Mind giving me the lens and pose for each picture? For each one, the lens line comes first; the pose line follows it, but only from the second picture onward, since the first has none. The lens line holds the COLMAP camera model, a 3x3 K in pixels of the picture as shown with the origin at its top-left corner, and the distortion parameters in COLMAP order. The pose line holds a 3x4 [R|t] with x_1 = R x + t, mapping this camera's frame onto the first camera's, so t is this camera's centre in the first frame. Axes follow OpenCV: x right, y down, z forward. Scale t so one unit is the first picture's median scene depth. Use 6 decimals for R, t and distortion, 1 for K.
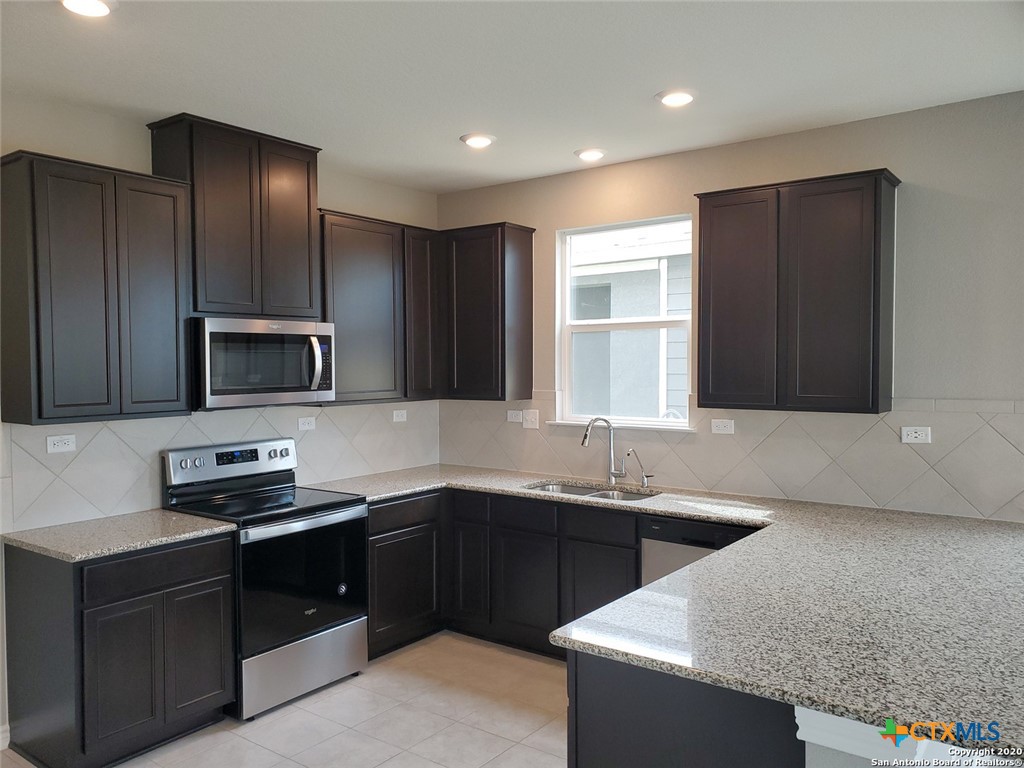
lens RADIAL K [[800.3, 0, 496.9], [0, 800.3, 387.4], [0, 0, 1]] dist [0.072036, -0.064845]
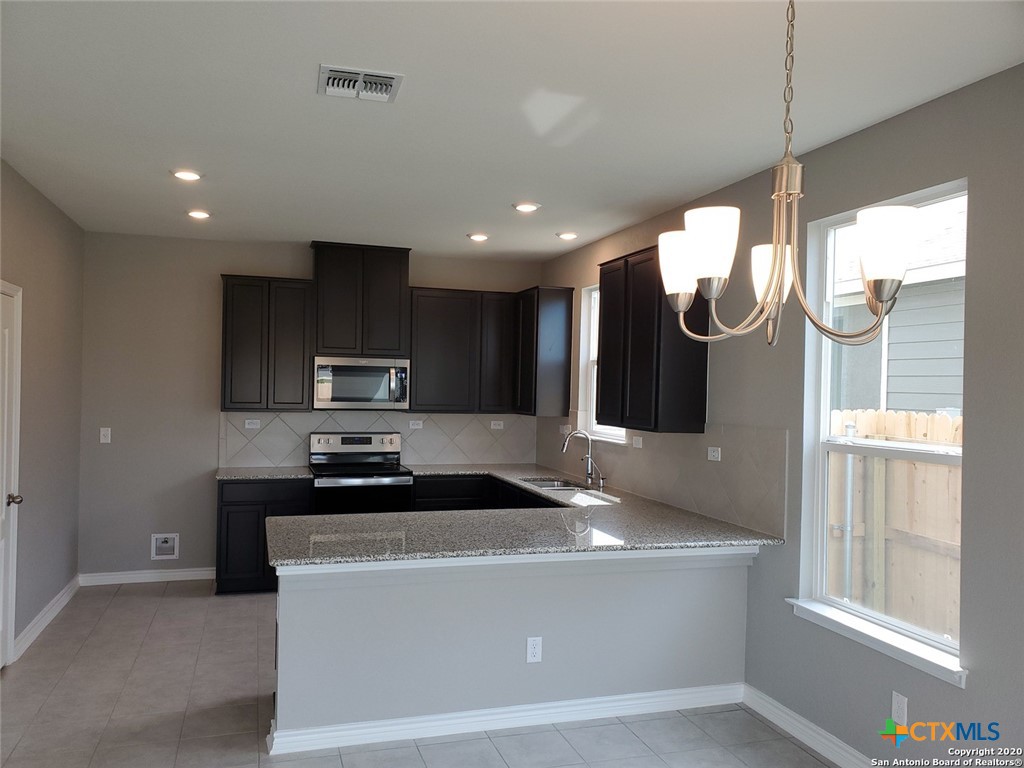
lens RADIAL K [[800.3, 0, 517.1], [0, 800.3, 389.3], [0, 0, 1]] dist [0.072036, -0.064845]
pose [[0.821078, 0.026586, -0.570196, 0.863121], [-0.044104, 0.998883, -0.016935, -0.004807], [0.569109, 0.039053, 0.821334, -0.156931]]
